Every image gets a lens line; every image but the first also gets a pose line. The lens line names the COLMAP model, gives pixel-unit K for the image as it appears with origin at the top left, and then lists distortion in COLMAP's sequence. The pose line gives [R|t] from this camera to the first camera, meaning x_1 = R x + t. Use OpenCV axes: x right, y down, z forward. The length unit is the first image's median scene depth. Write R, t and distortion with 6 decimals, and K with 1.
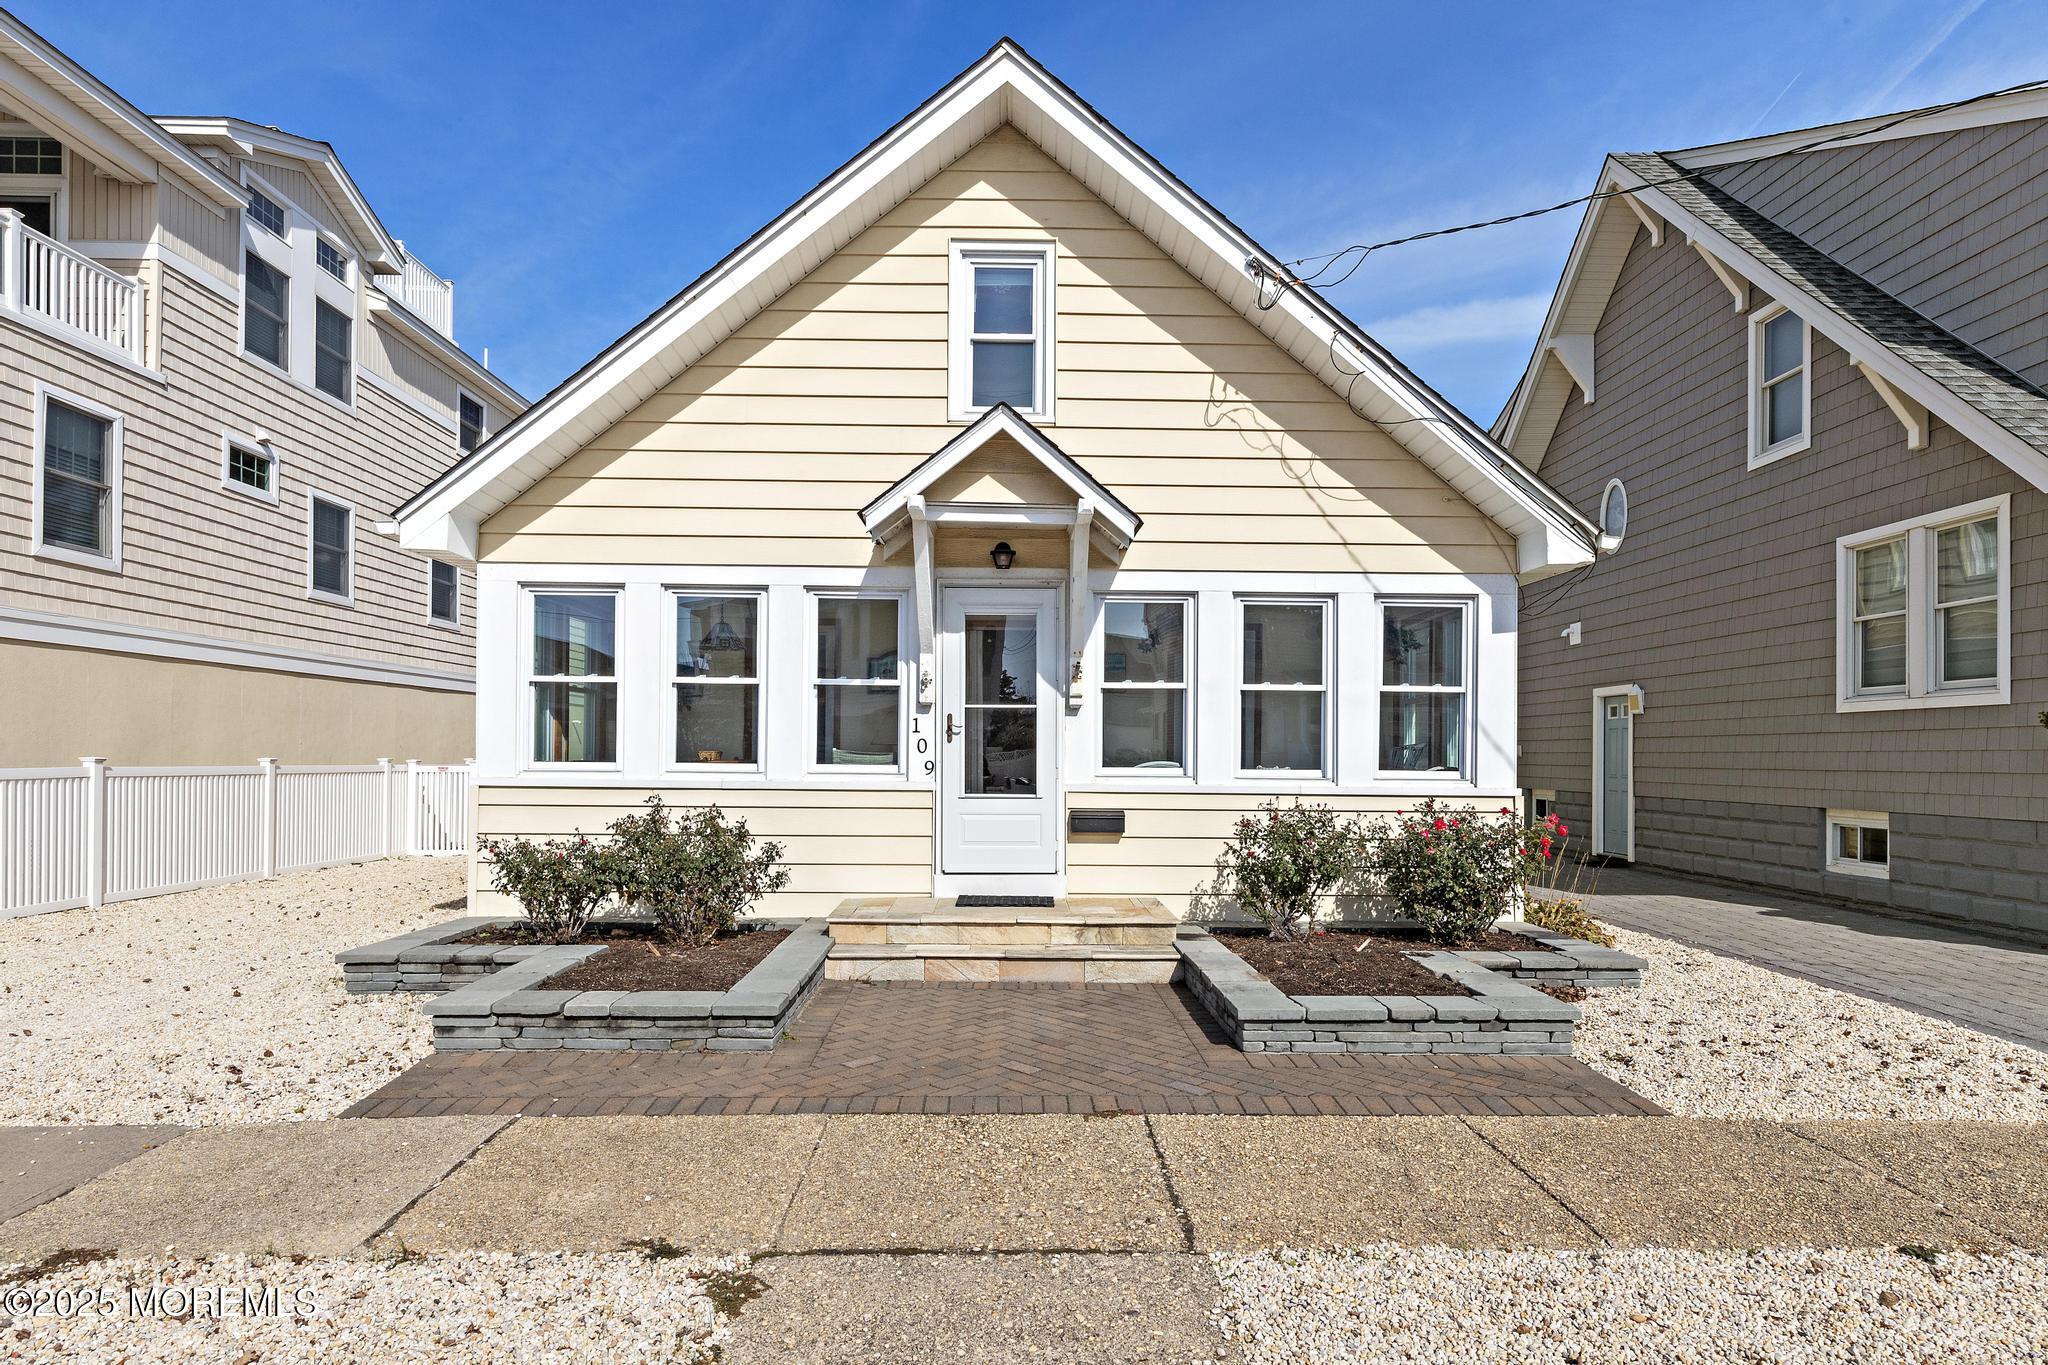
lens RADIAL K [[1173.9, 0, 1020.2], [0, 1173.9, 744.0], [0, 0, 1]] dist [0.007141, 0.003686]
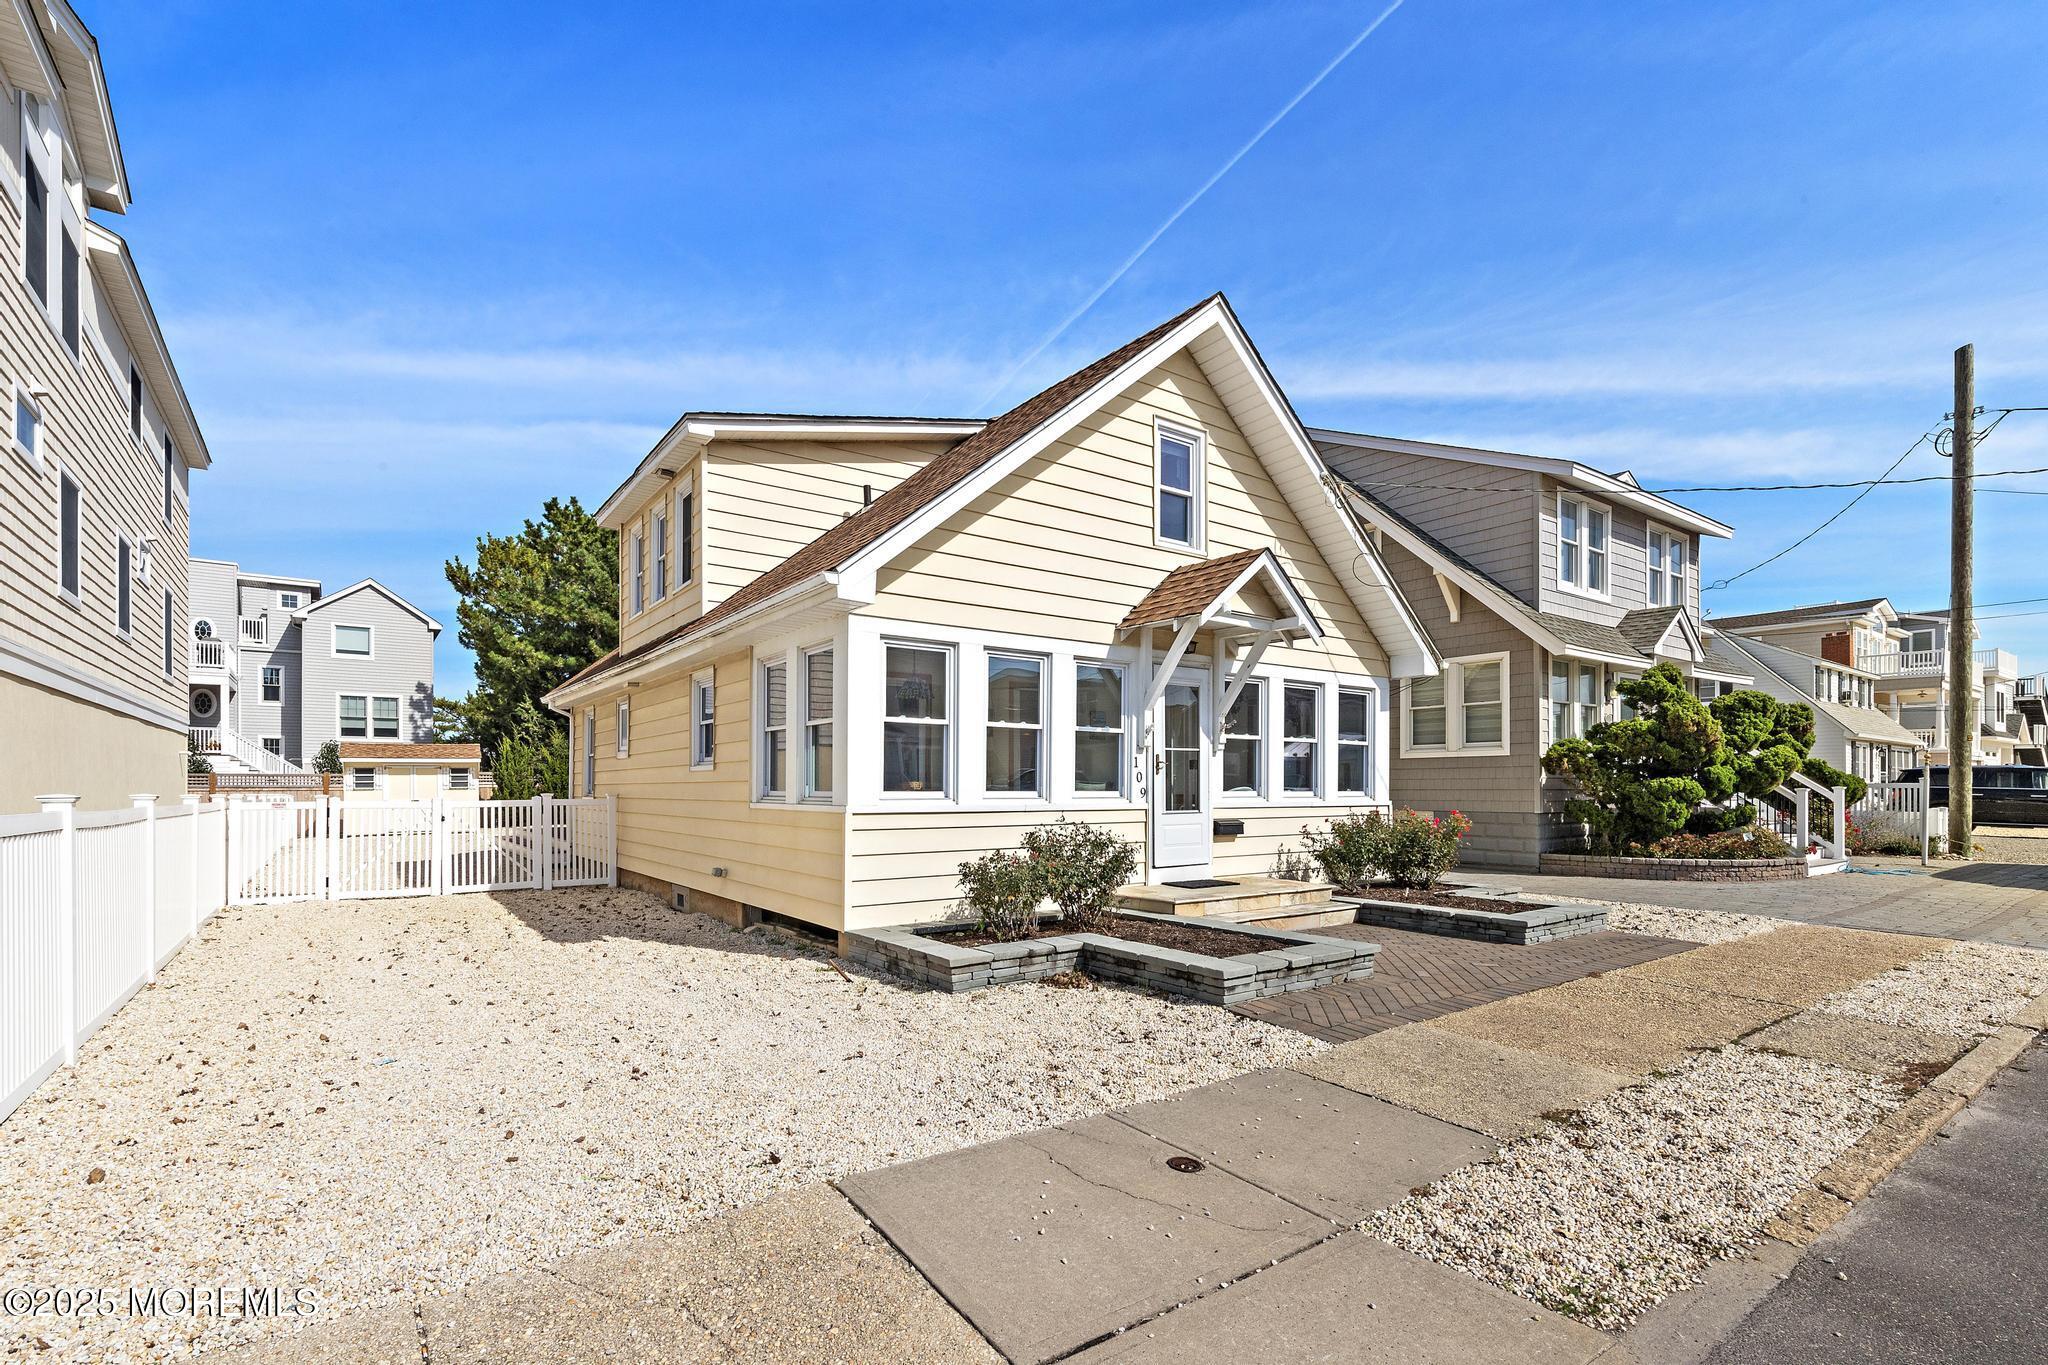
lens RADIAL K [[944.4, 0, 1012.3], [0, 944.4, 789.8], [0, 0, 1]] dist [-0.000313, -0.000796]
pose [[0.819731, -0.009608, 0.572668, -0.845683], [-0.000933, 0.999836, 0.018111, -0.003458], [-0.572748, -0.015381, 0.819587, 0.167958]]
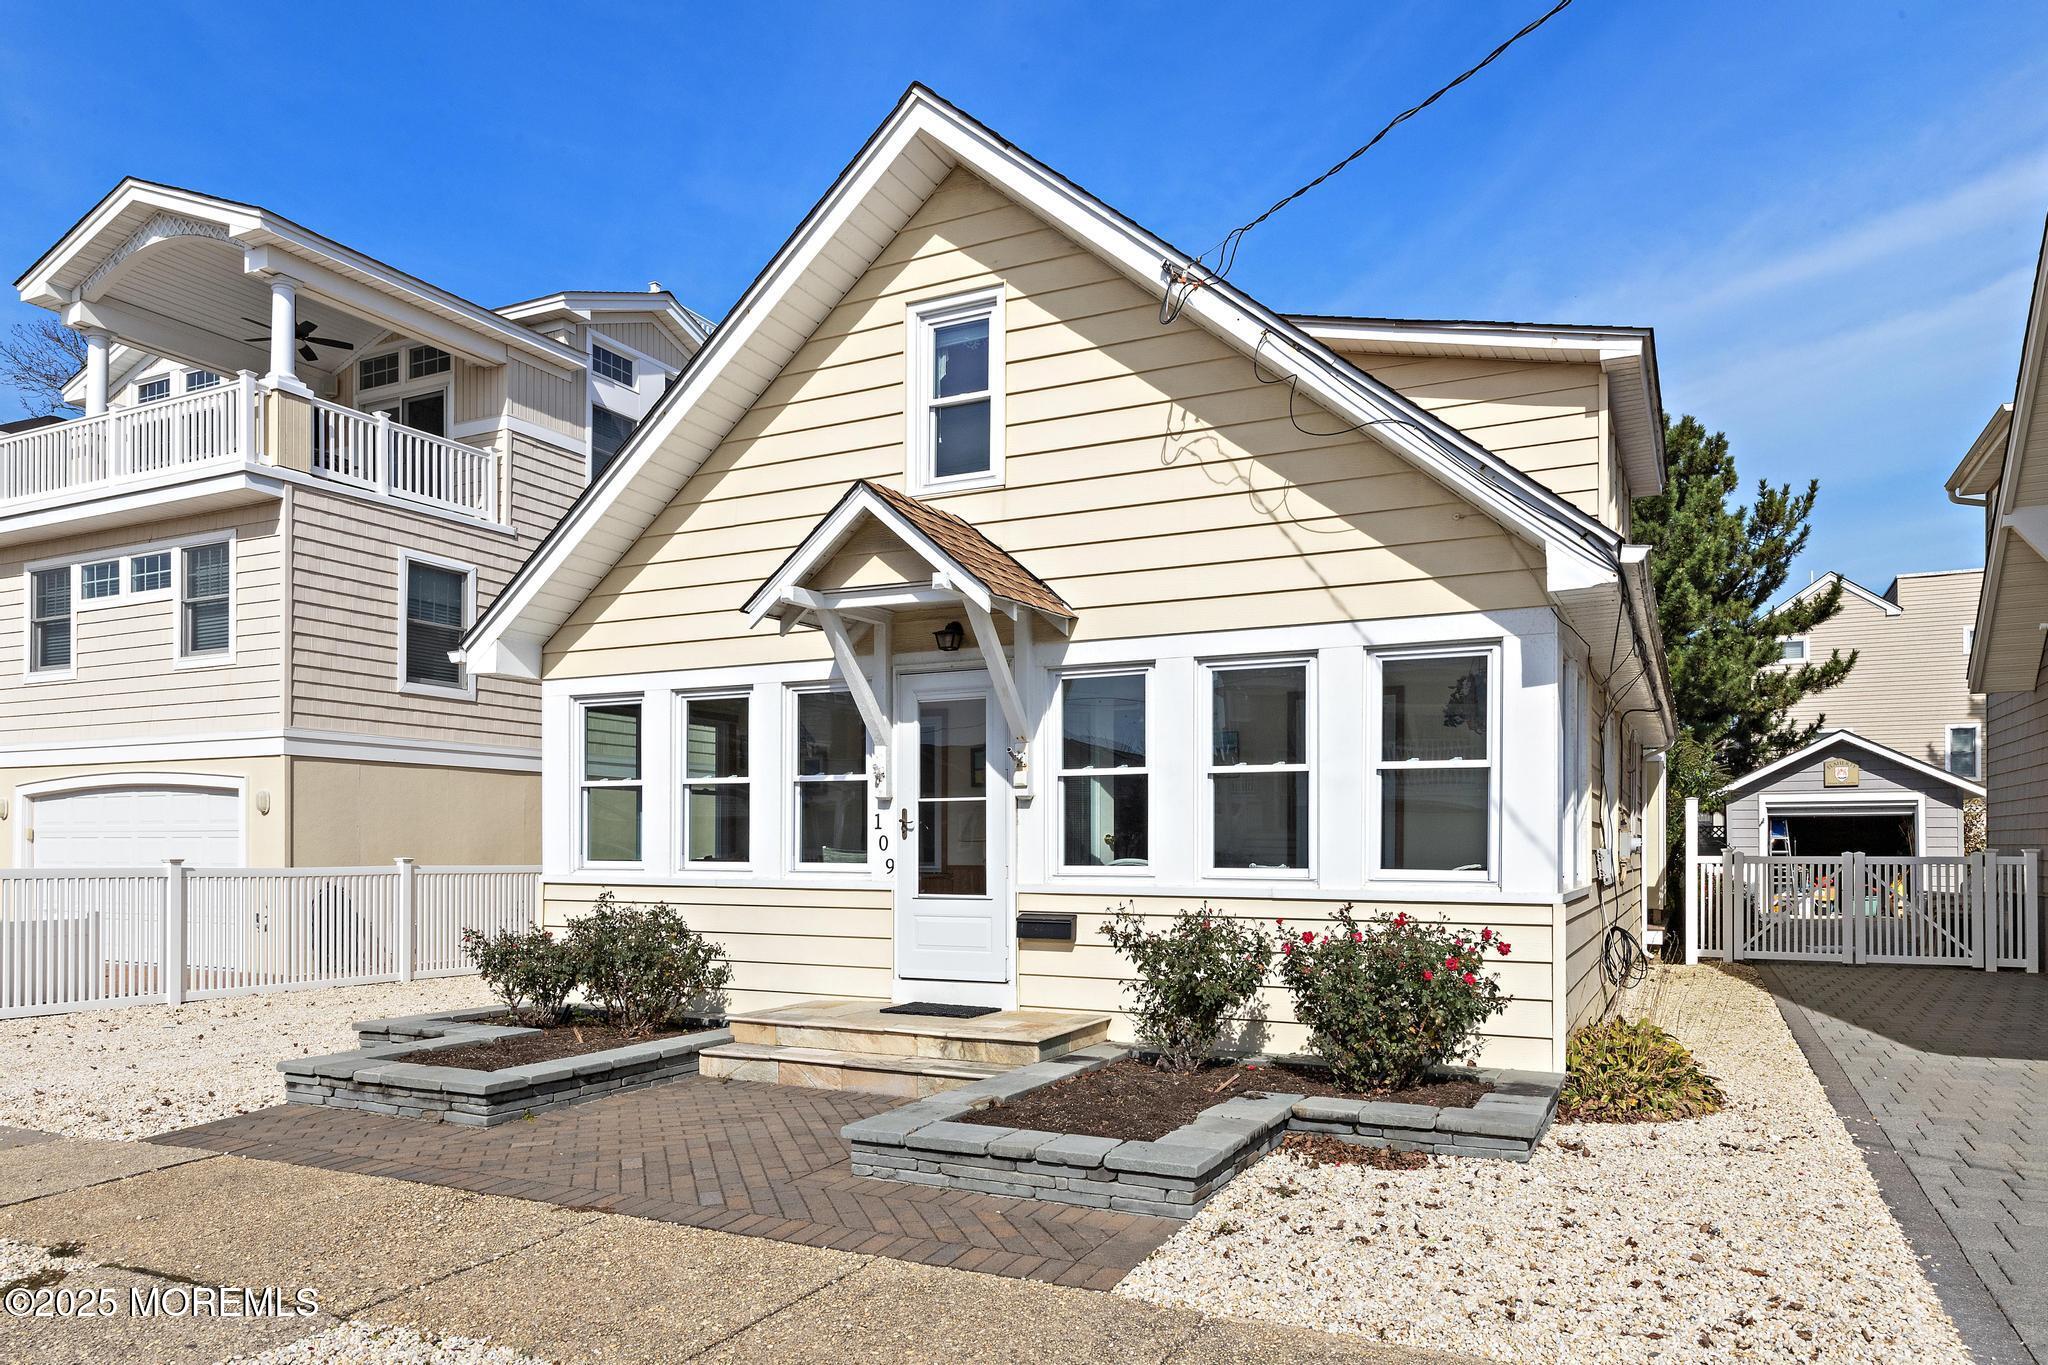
lens RADIAL K [[1359.0, 0, 1016.2], [0, 1359.0, 838.7], [0, 0, 1]] dist [0.012068, -0.002743]
pose [[0.883807, -0.009859, -0.467748, 0.524108], [0.009535, 0.999950, -0.003060, 0.002505], [0.467755, -0.001756, 0.883857, 0.077853]]
